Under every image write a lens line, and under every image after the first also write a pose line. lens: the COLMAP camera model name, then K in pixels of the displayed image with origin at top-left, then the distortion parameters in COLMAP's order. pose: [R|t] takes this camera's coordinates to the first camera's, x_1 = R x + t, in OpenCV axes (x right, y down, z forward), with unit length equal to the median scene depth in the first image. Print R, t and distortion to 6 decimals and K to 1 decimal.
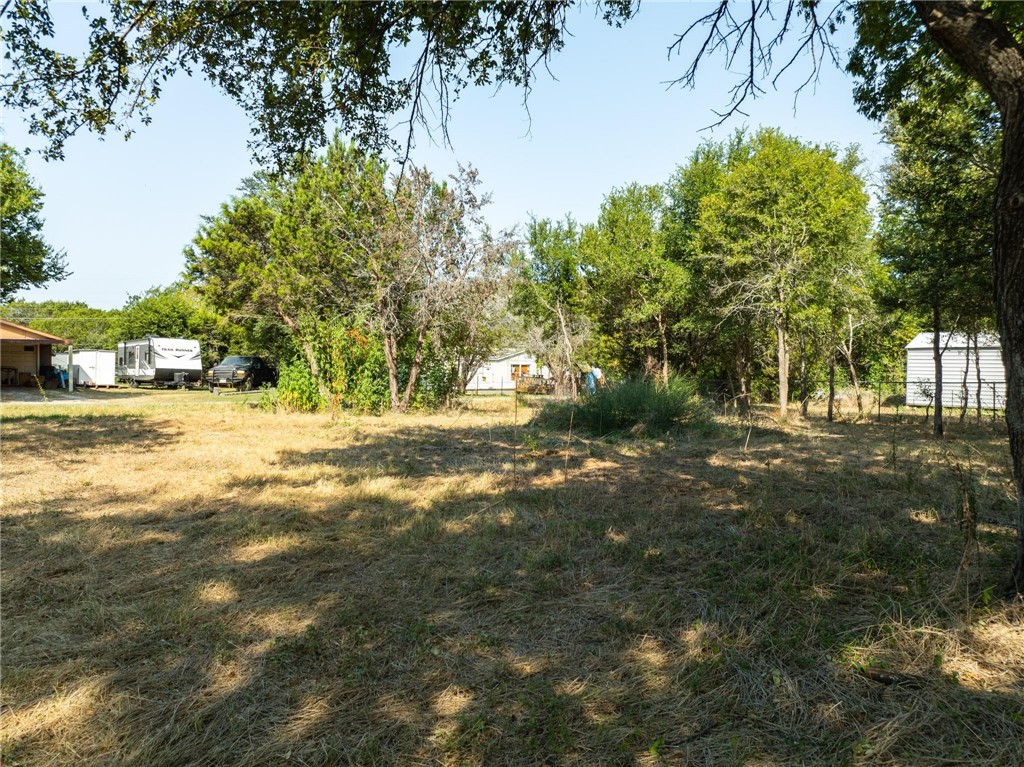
lens RADIAL K [[726.3, 0, 514.3], [0, 726.3, 380.0], [0, 0, 1]] dist [-0.042033, 0.005212]
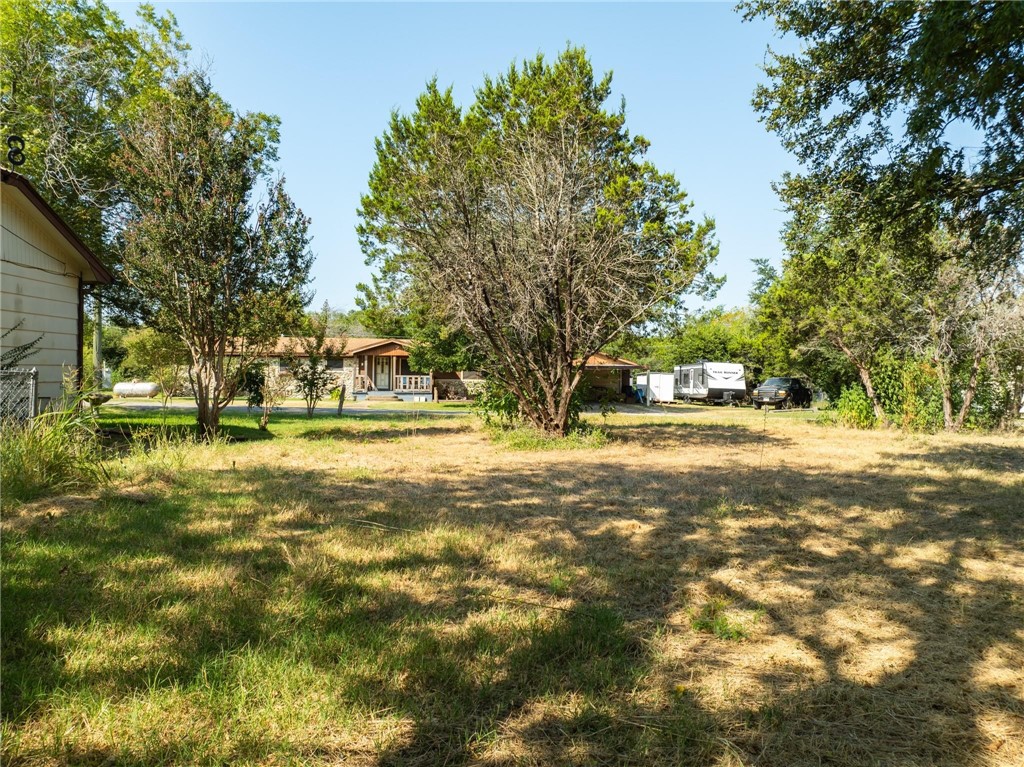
lens RADIAL K [[726.3, 0, 516.5], [0, 726.3, 375.8], [0, 0, 1]] dist [-0.042033, 0.005212]
pose [[0.780033, -0.003962, -0.625726, 0.005081], [-0.014898, 0.999579, -0.024901, -0.004236], [0.625561, 0.028746, 0.779645, -0.281040]]
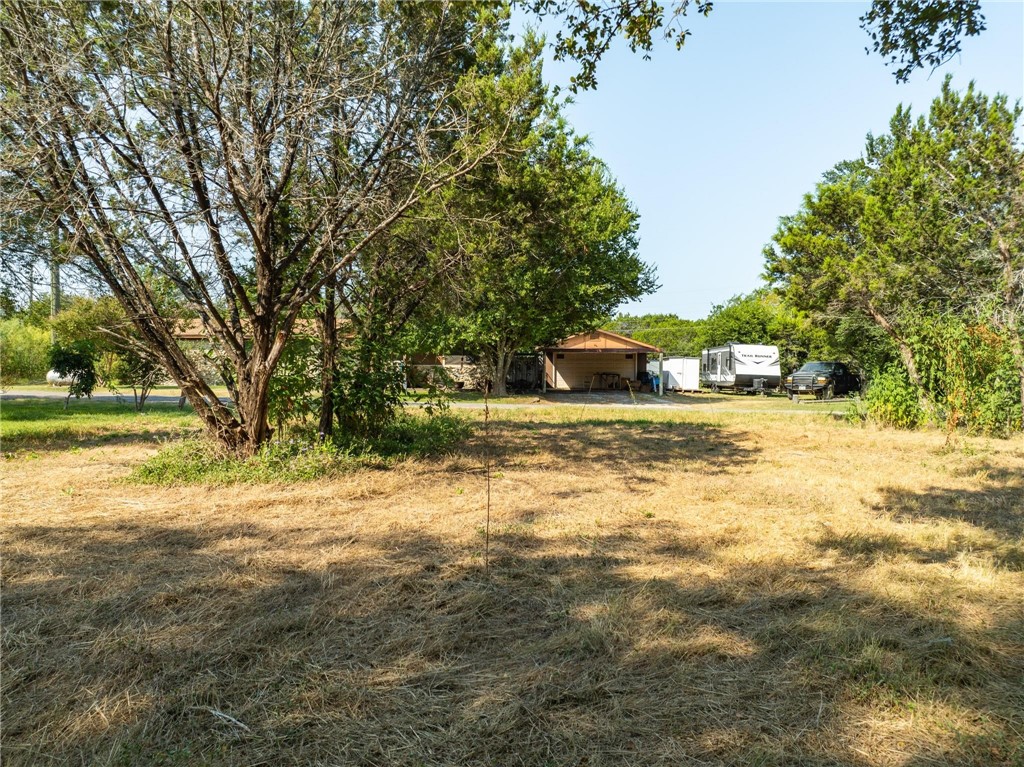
lens RADIAL K [[726.3, 0, 511.5], [0, 726.3, 377.1], [0, 0, 1]] dist [-0.042033, 0.005212]
pose [[0.721400, 0.005631, -0.692496, -0.042041], [-0.013773, 0.999886, -0.006218, -0.003642], [0.692382, 0.014023, 0.721395, 0.091762]]
